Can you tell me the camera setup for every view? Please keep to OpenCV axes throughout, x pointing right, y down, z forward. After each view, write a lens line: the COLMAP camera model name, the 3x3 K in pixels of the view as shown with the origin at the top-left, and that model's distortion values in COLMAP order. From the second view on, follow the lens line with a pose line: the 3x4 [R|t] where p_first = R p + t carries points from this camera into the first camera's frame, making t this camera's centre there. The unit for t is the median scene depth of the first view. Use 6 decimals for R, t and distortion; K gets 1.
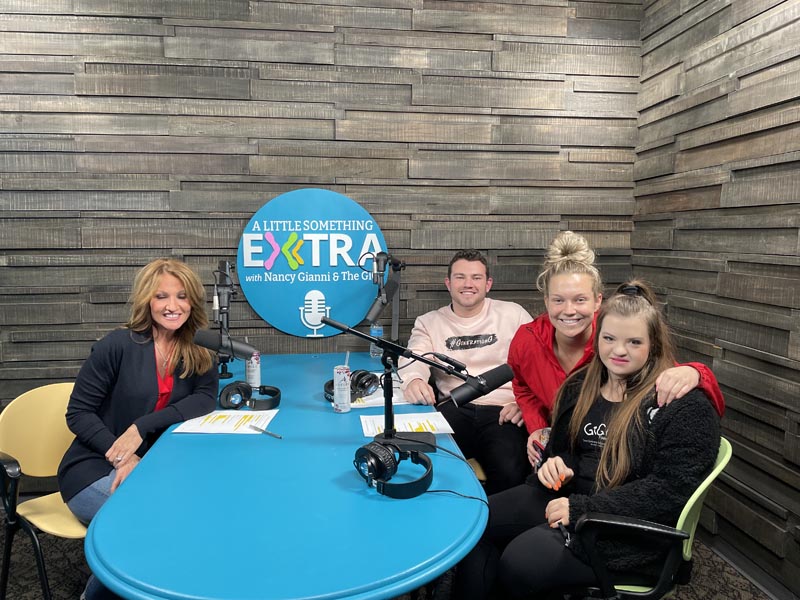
lens RADIAL K [[604.3, 0, 404.3], [0, 604.3, 297.5], [0, 0, 1]] dist [0.079058, -0.103755]
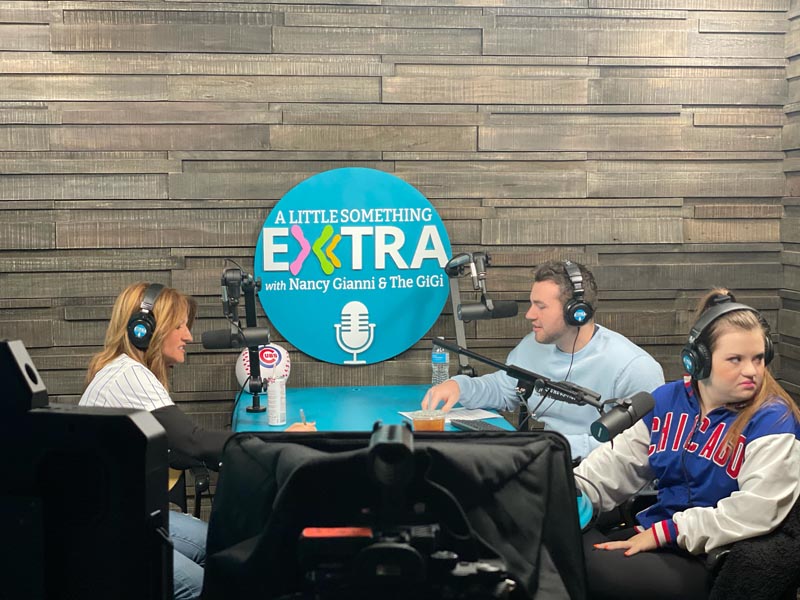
lens RADIAL K [[1184.5, 0, 400.0], [0, 1184.5, 300.0], [0, 0, 1]] dist [0.090240, -0.057173]
pose [[0.999948, -0.006696, -0.007711, -0.082433], [0.006577, 0.999861, -0.015335, 0.009290], [0.007812, 0.015284, 0.999853, -0.481173]]
